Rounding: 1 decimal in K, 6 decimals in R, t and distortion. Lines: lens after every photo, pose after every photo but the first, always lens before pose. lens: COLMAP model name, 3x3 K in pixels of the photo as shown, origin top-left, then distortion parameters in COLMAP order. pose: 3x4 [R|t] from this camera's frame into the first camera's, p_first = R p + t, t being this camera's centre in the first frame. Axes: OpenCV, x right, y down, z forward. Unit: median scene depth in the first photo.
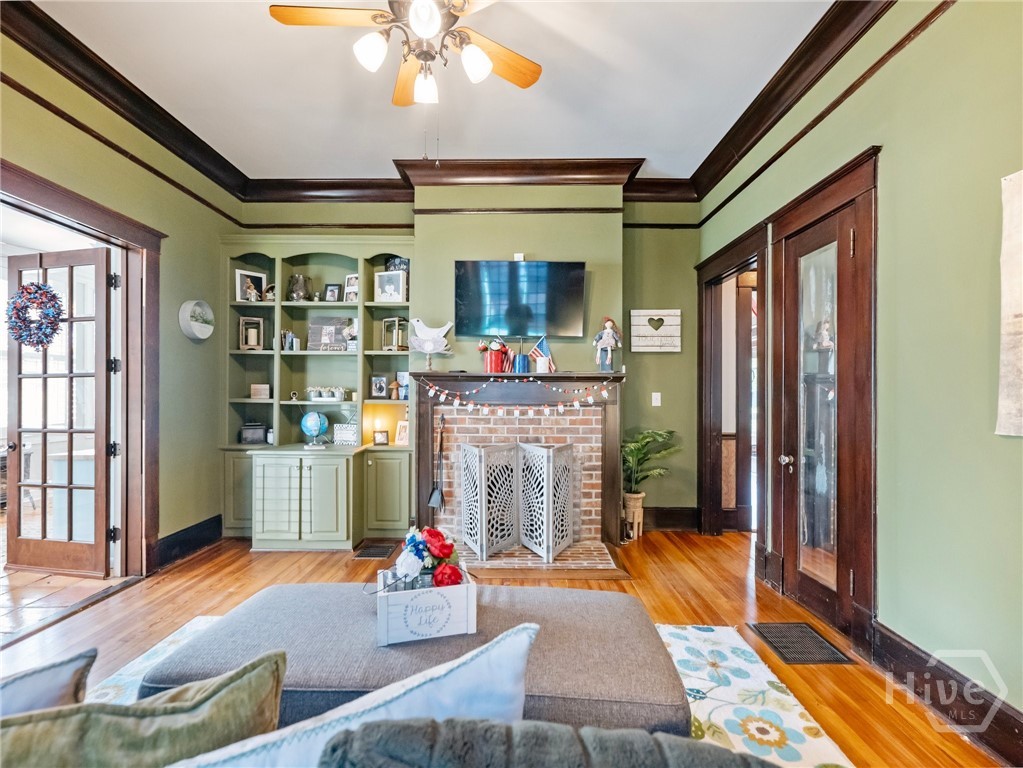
lens RADIAL K [[474.8, 0, 511.1], [0, 474.8, 392.3], [0, 0, 1]] dist [0.004531, -0.001321]
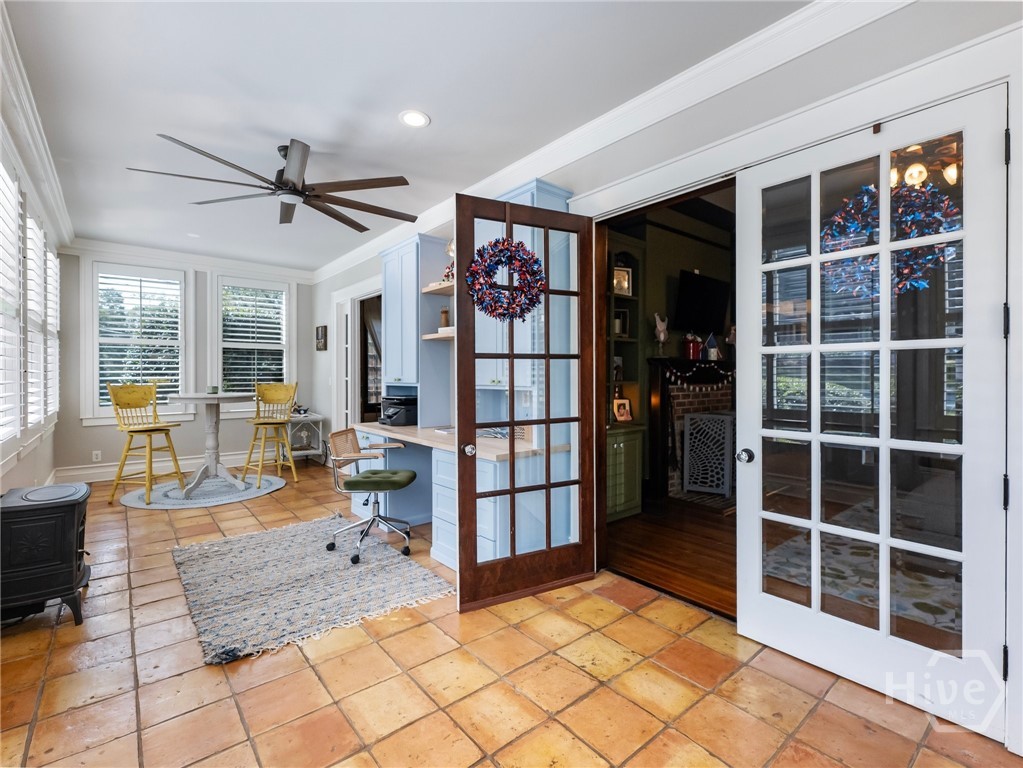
lens RADIAL K [[474.8, 0, 508.4], [0, 474.8, 374.6], [0, 0, 1]] dist [0.004531, -0.001321]
pose [[0.769688, -0.005683, 0.638395, -1.491733], [0.005525, 0.999982, 0.002241, -0.005245], [-0.638396, 0.001802, 0.769706, 0.376184]]
